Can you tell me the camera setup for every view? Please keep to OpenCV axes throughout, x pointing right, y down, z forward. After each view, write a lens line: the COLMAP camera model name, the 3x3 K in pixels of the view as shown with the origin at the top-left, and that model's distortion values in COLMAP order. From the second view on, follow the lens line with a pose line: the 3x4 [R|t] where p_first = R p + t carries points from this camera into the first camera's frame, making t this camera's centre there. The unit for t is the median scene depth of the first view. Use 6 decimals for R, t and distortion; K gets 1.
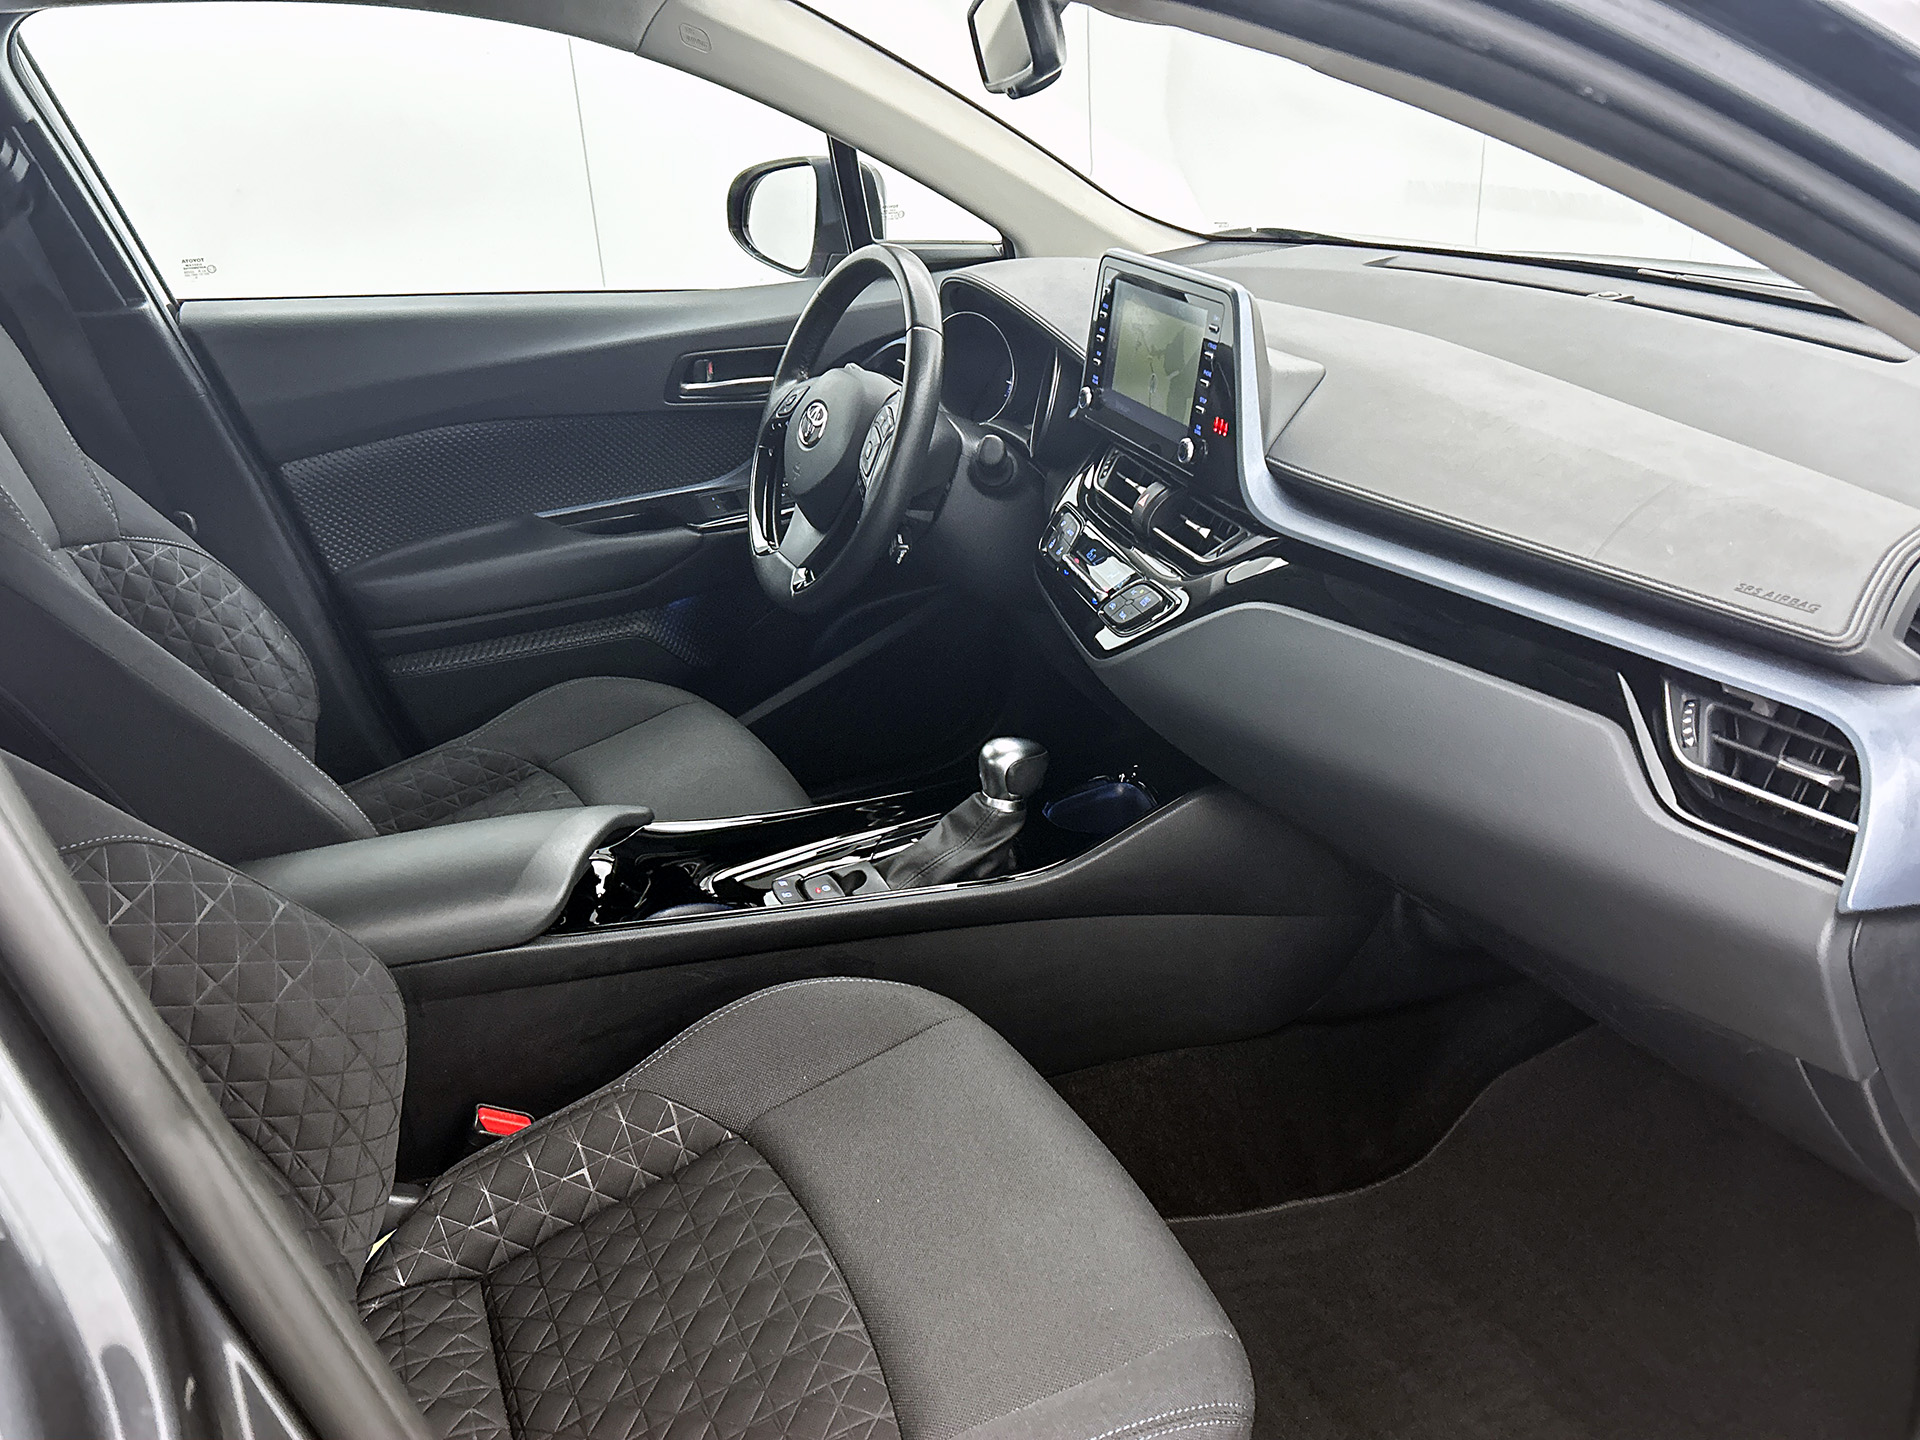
lens RADIAL K [[1576.1, 0, 968.5], [0, 1576.1, 707.5], [0, 0, 1]] dist [0.018231, -0.037941]
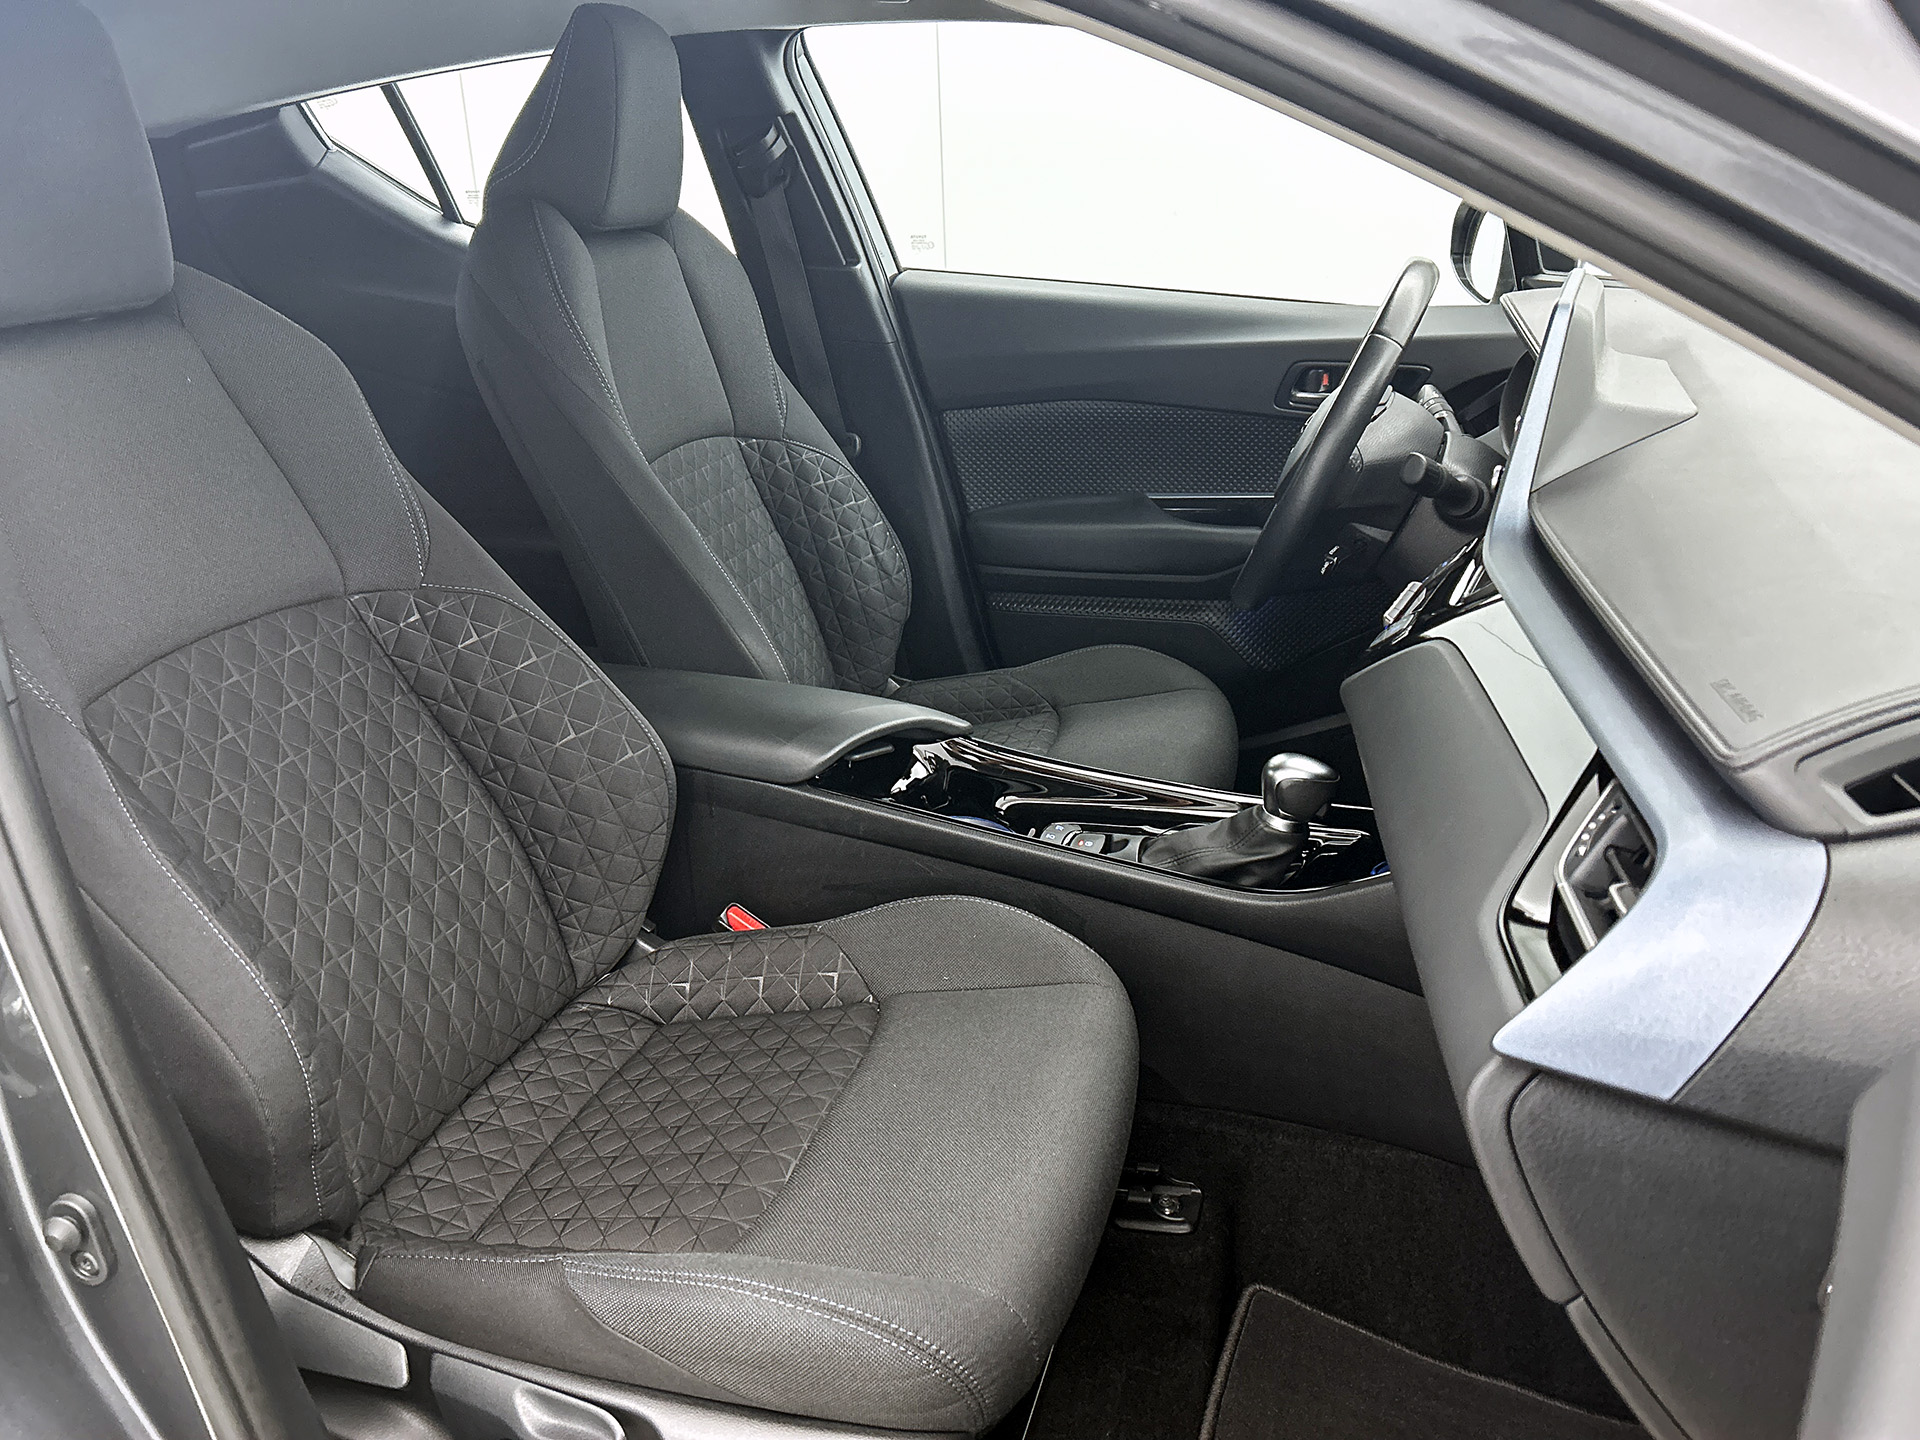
lens RADIAL K [[1576.1, 0, 965.5], [0, 1576.1, 730.3], [0, 0, 1]] dist [0.018231, -0.037941]
pose [[0.747164, 0.249262, -0.616129, 0.427157], [-0.267854, 0.961325, 0.064095, -0.002168], [0.608276, 0.117143, 0.785033, 0.111158]]
